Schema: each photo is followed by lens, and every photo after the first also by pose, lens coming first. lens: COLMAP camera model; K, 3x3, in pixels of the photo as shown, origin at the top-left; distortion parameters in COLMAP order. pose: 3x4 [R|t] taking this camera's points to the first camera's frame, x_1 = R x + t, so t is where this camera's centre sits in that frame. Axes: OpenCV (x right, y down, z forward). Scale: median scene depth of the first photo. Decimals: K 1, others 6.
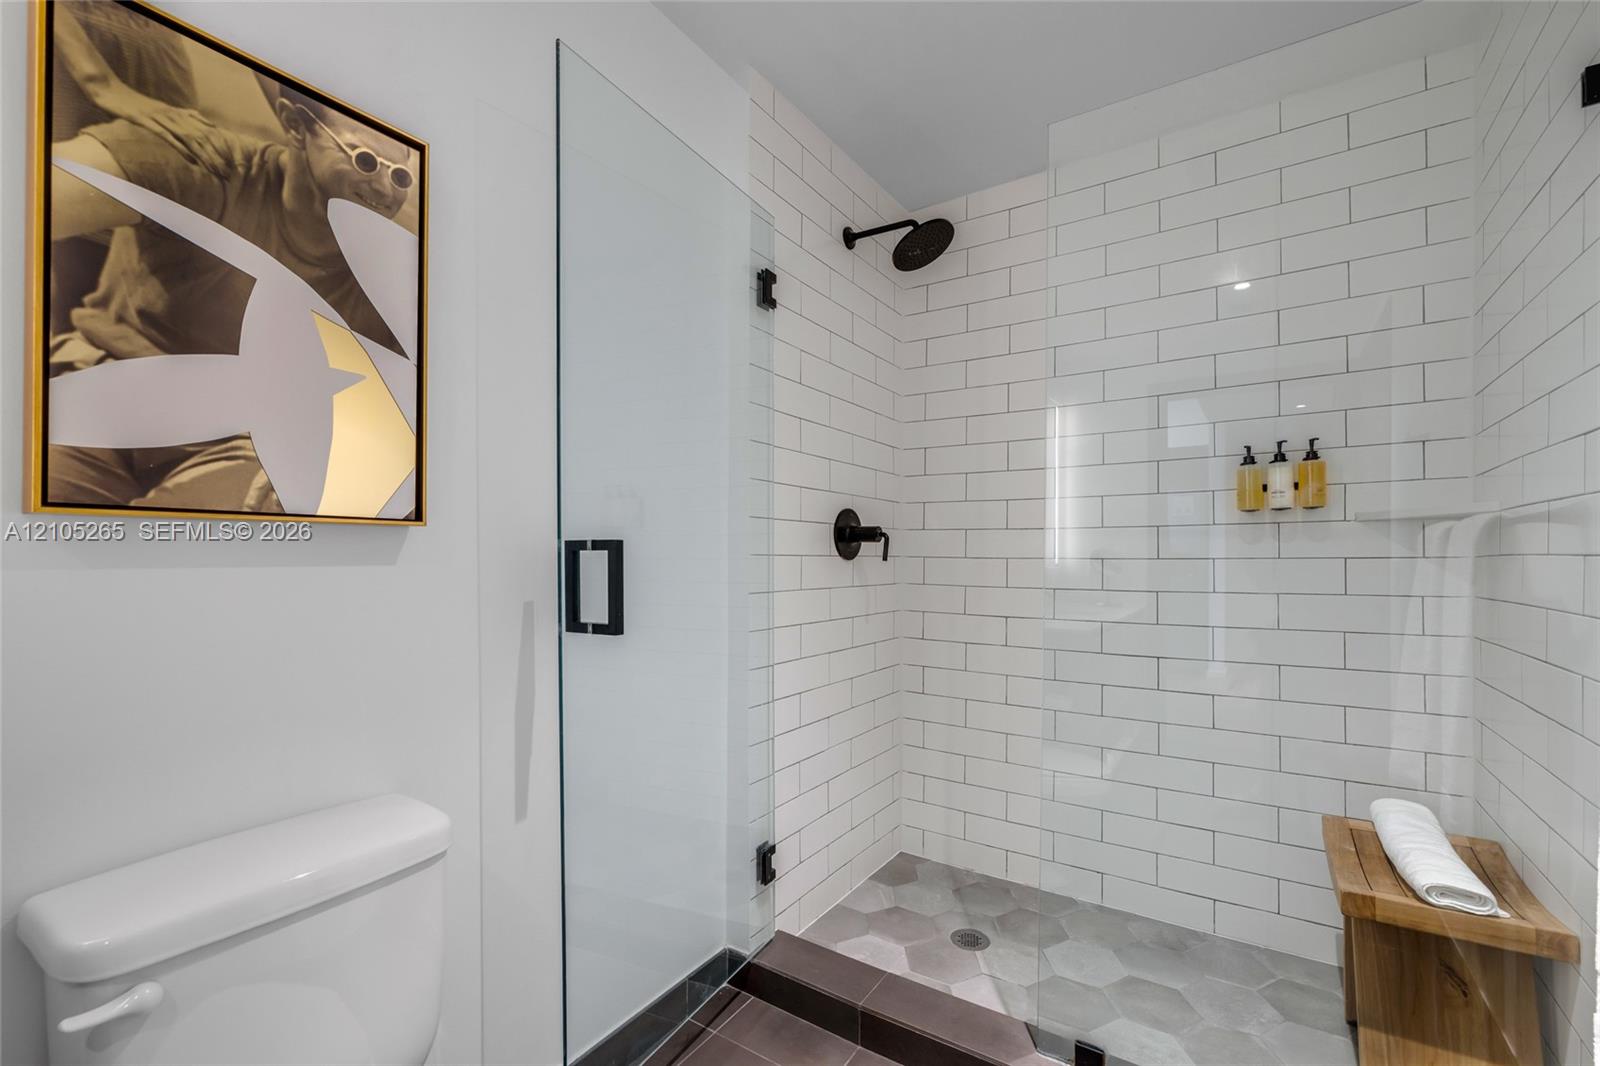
lens RADIAL K [[683.1, 0, 800.0], [0, 683.1, 533.0], [0, 0, 1]] dist [-0.003195, 0.000453]
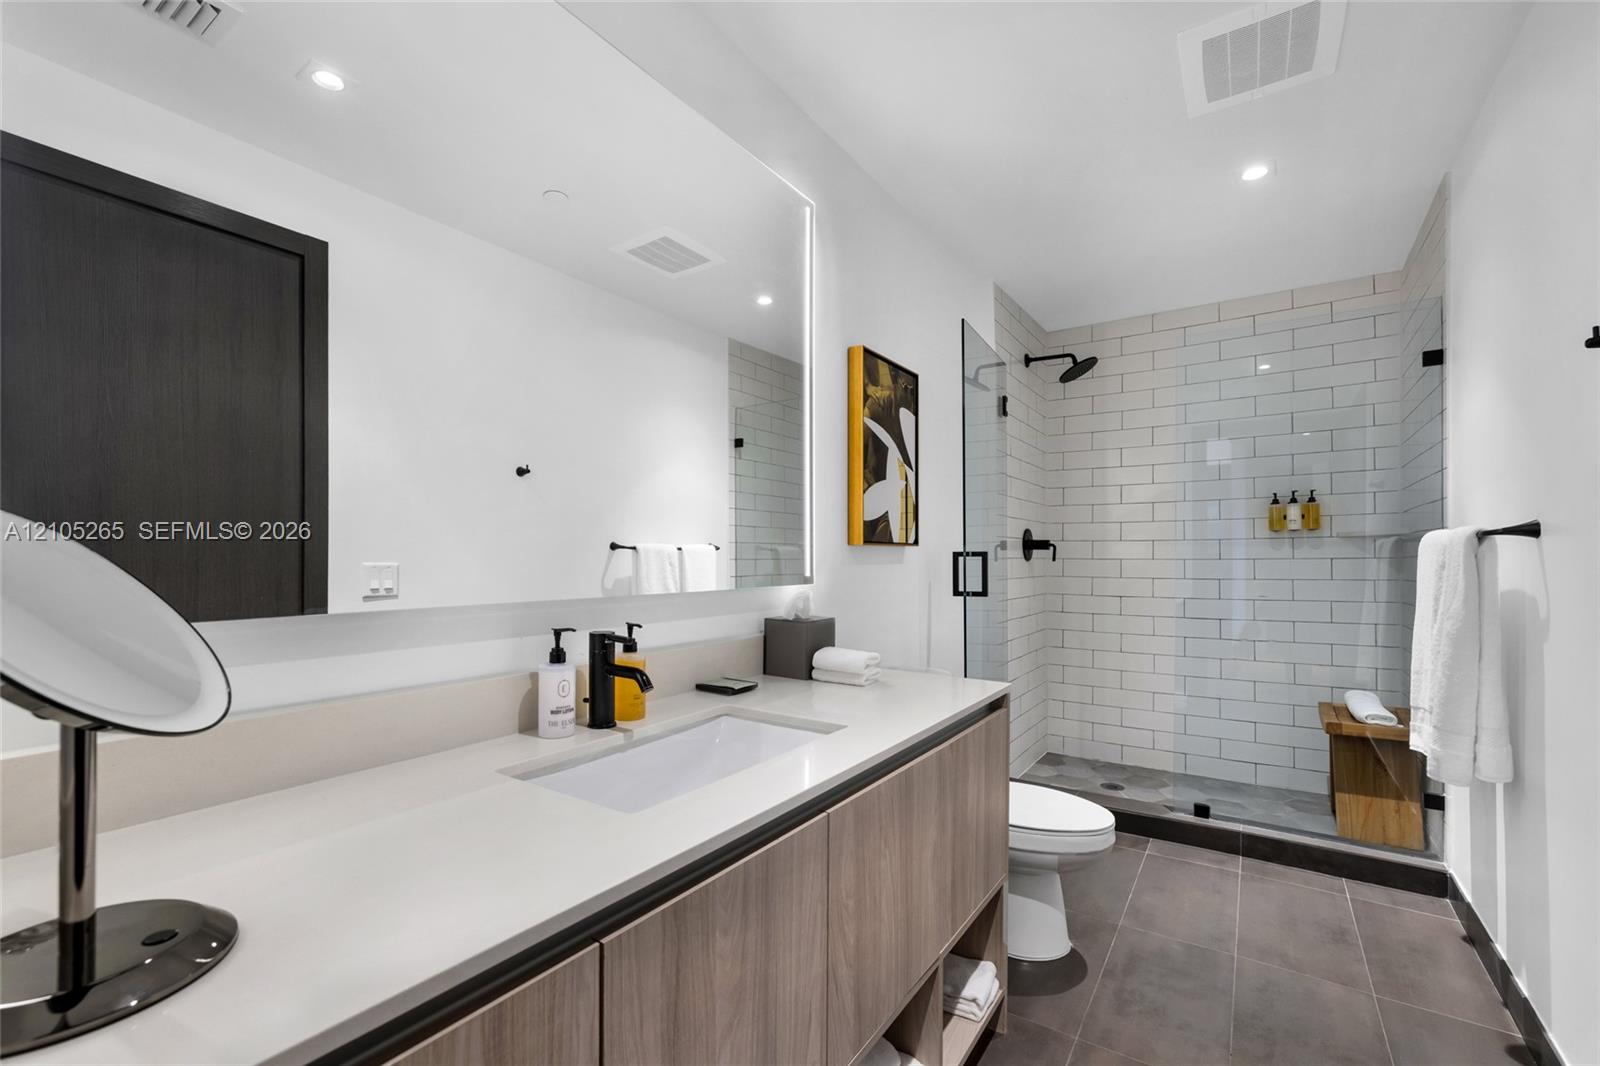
lens RADIAL K [[717.6, 0, 800.0], [0, 717.6, 533.0], [0, 0, 1]] dist [-0.001359, 0.000000]
pose [[0.999843, -0.003458, 0.017385, -0.569622], [0.003471, 0.999994, -0.000702, -0.031034], [-0.017383, 0.000762, 0.999849, -0.782651]]
